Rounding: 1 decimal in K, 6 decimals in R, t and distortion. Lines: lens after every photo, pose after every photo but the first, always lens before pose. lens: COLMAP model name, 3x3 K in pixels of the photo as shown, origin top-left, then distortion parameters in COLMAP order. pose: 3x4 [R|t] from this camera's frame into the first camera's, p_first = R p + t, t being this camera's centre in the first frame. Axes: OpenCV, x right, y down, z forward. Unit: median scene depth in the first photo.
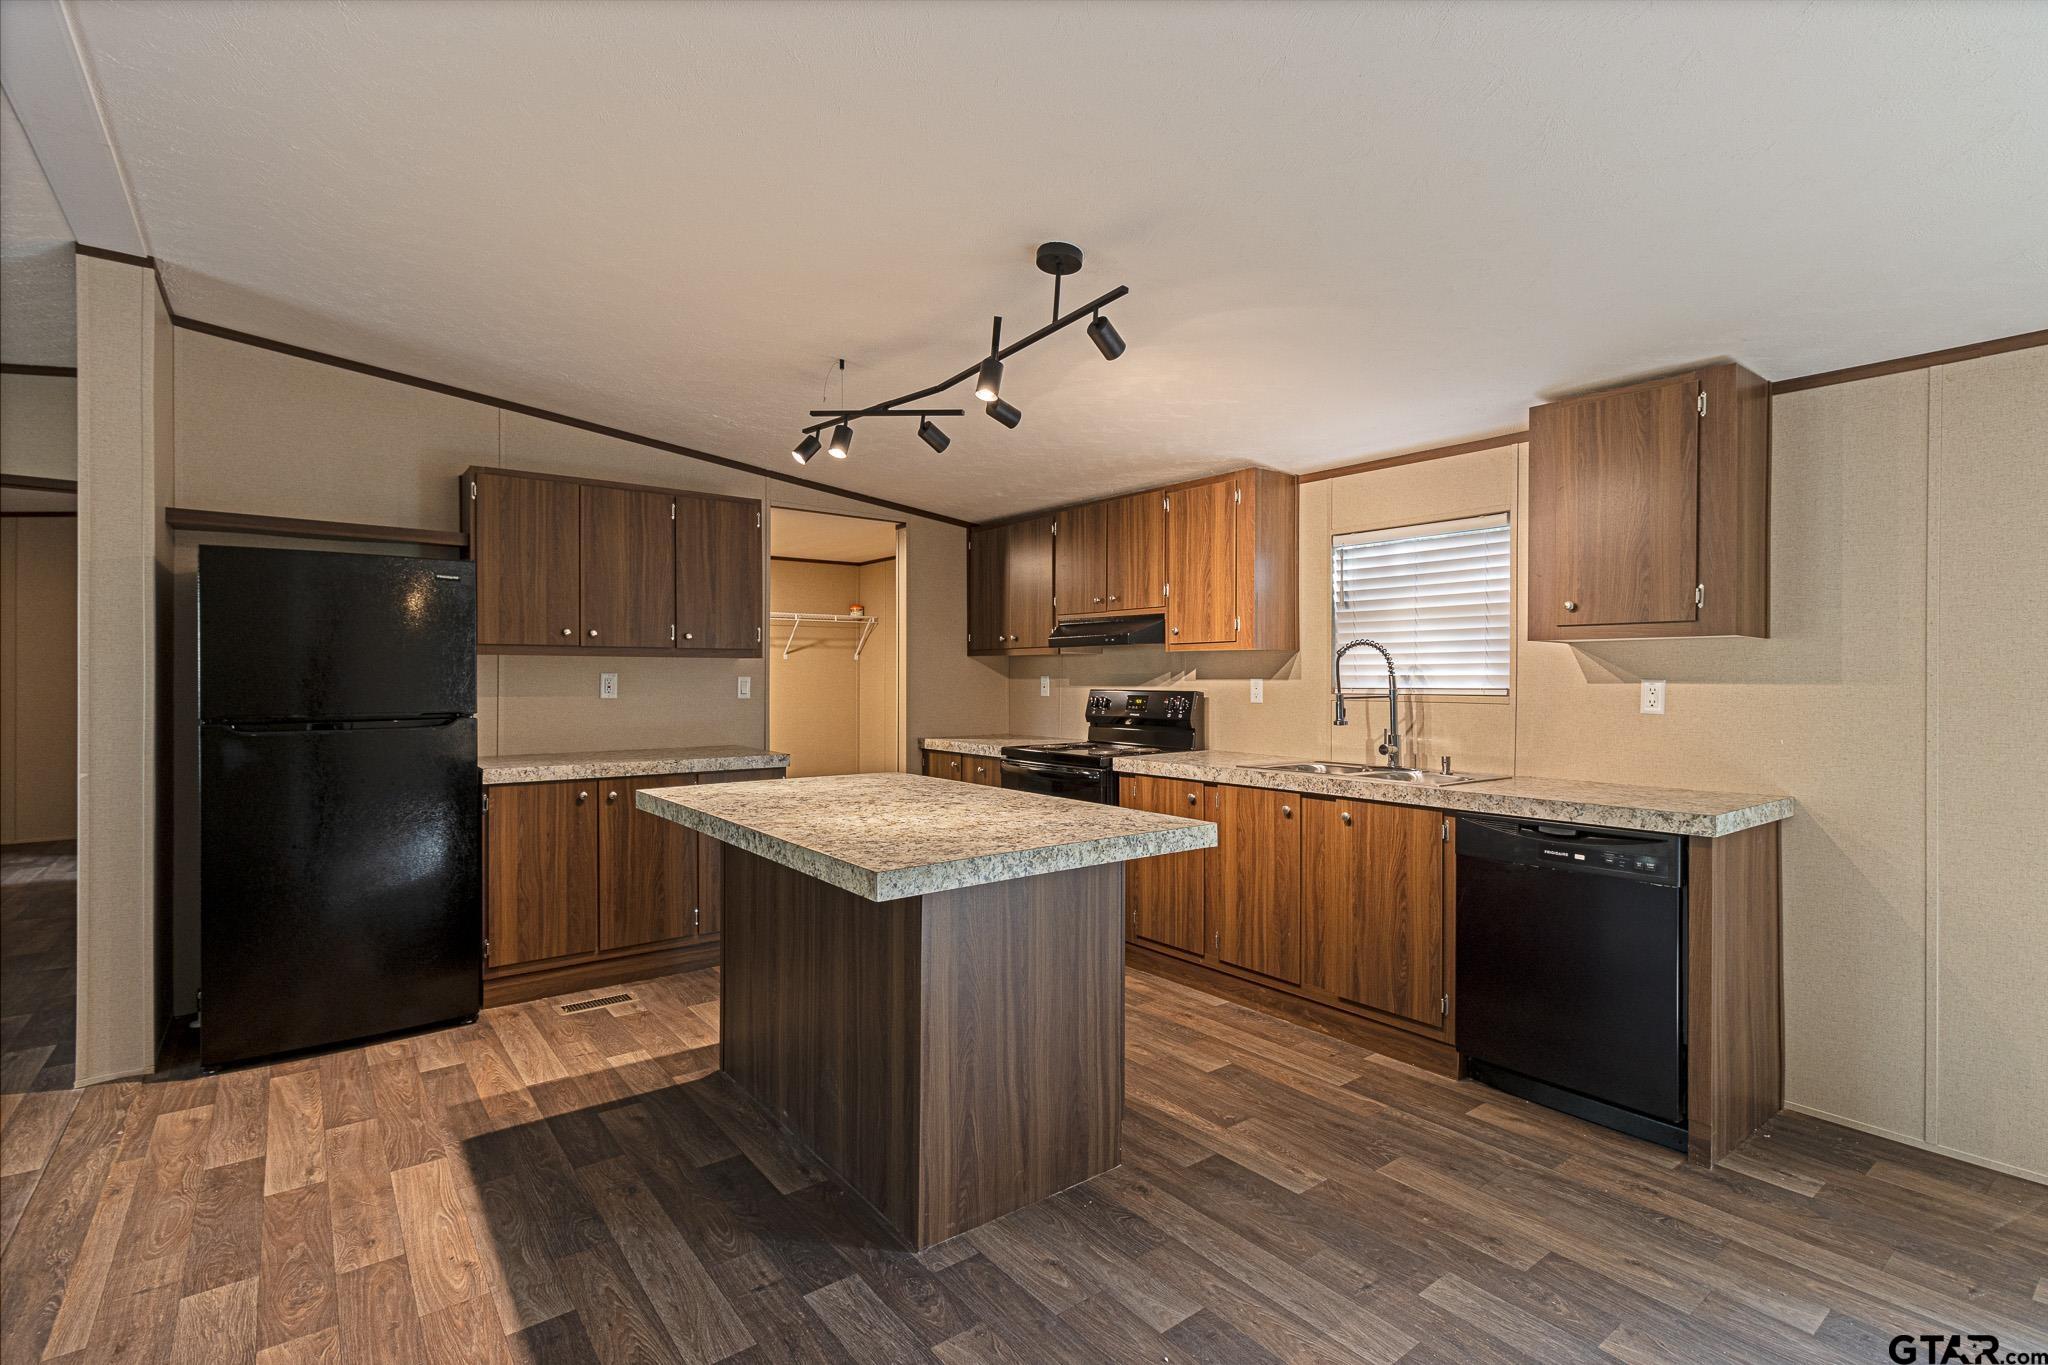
lens RADIAL K [[955.3, 0, 1020.7], [0, 955.3, 679.9], [0, 0, 1]] dist [0.006581, -0.002148]
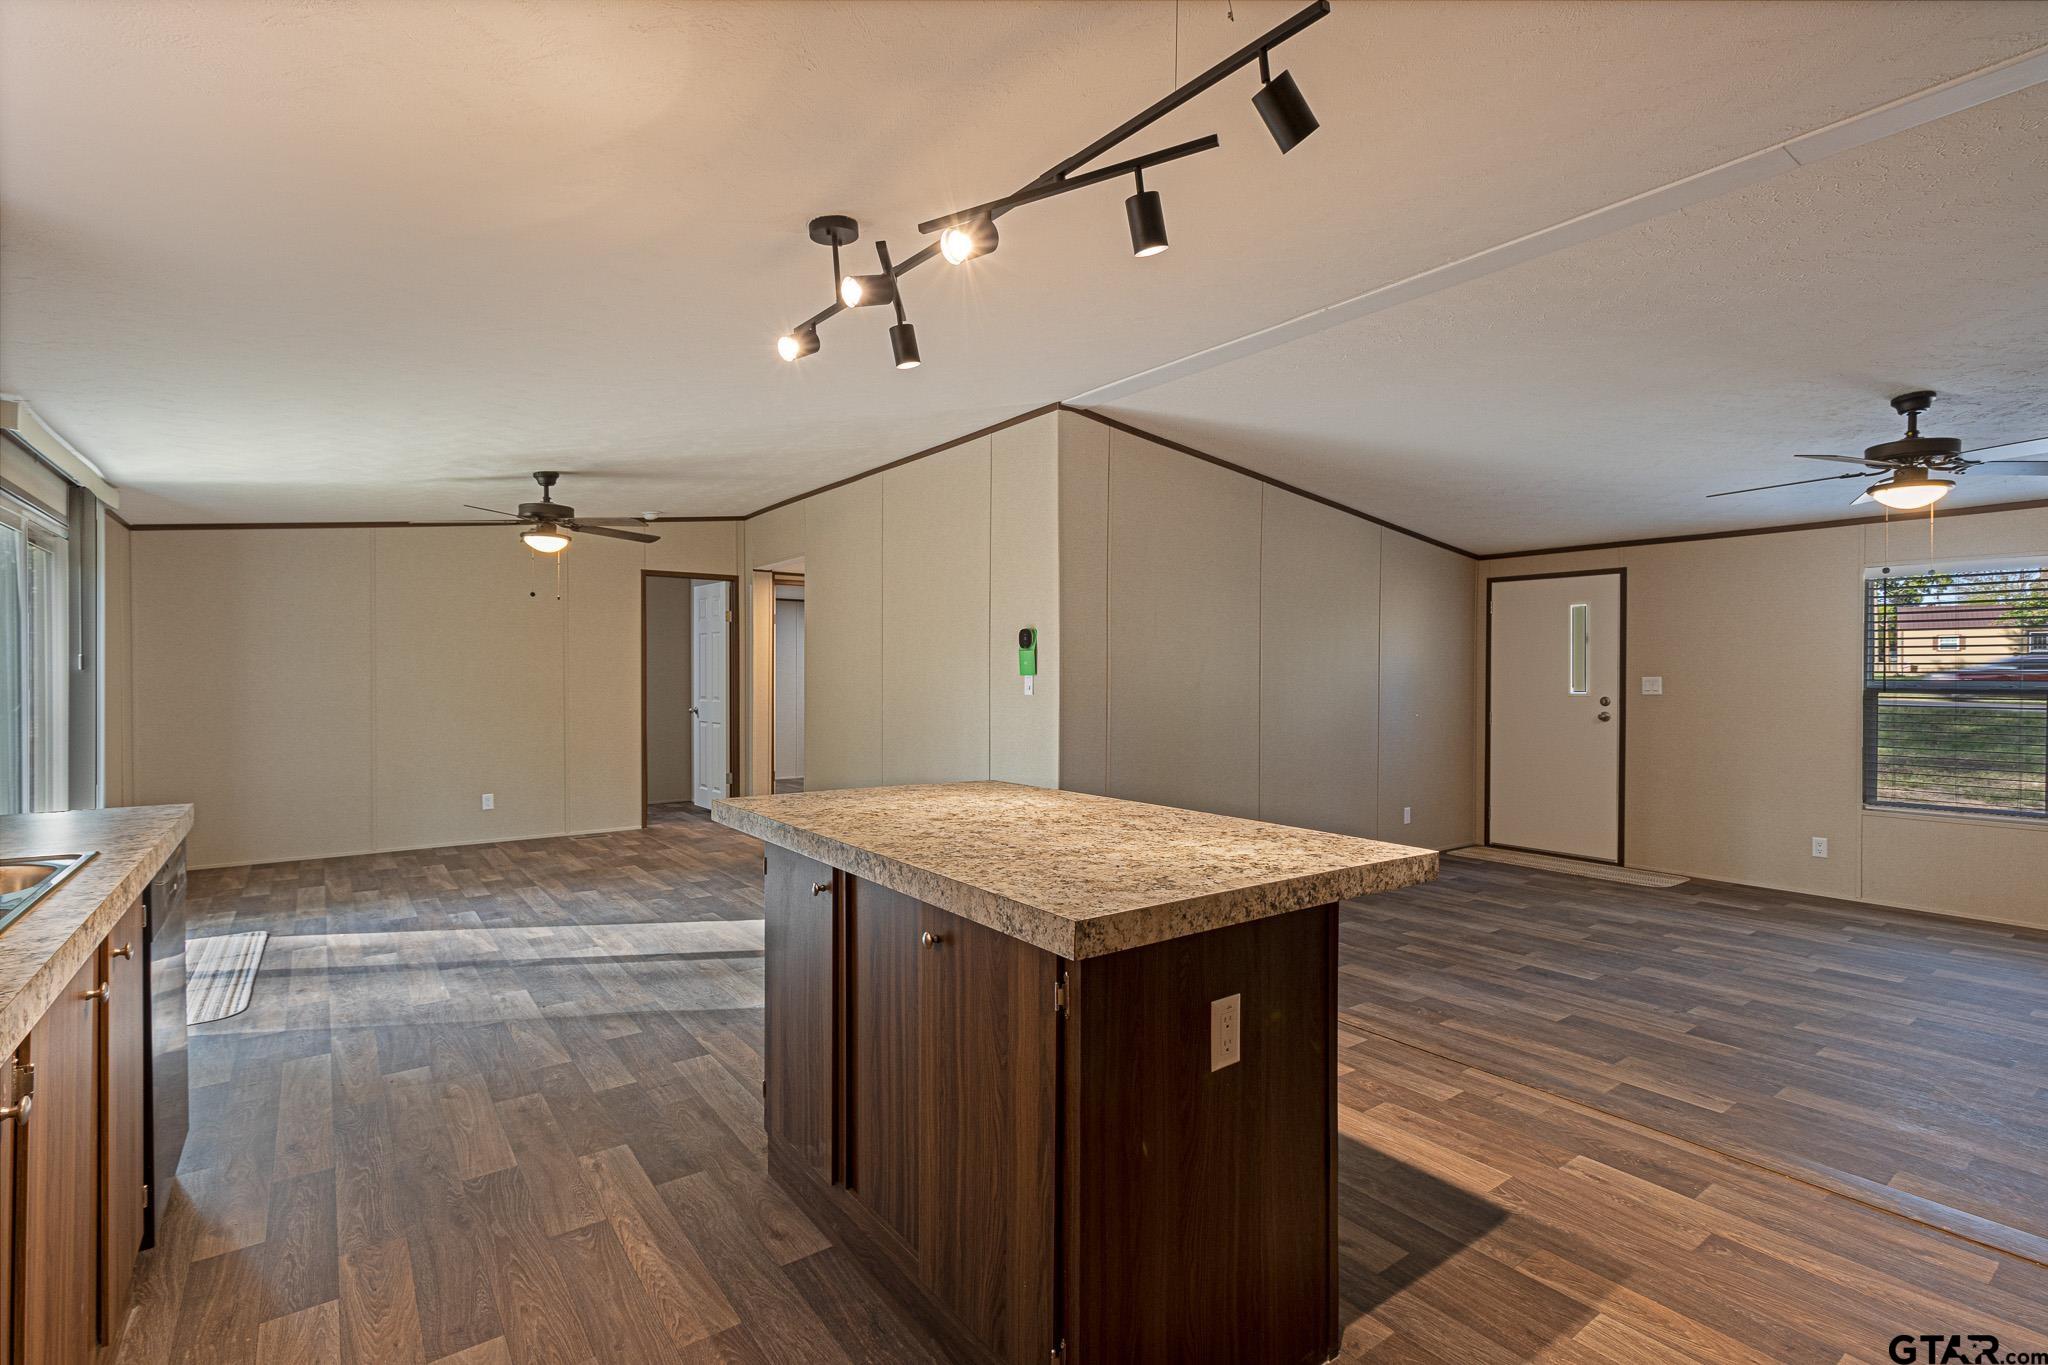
lens RADIAL K [[955.3, 0, 1020.7], [0, 955.3, 679.9], [0, 0, 1]] dist [0.006581, -0.002148]
pose [[-0.999803, -0.005495, 0.019090, -0.138958], [-0.005305, 0.999936, 0.010003, -0.003208], [-0.019144, 0.009900, -0.999768, 1.644177]]
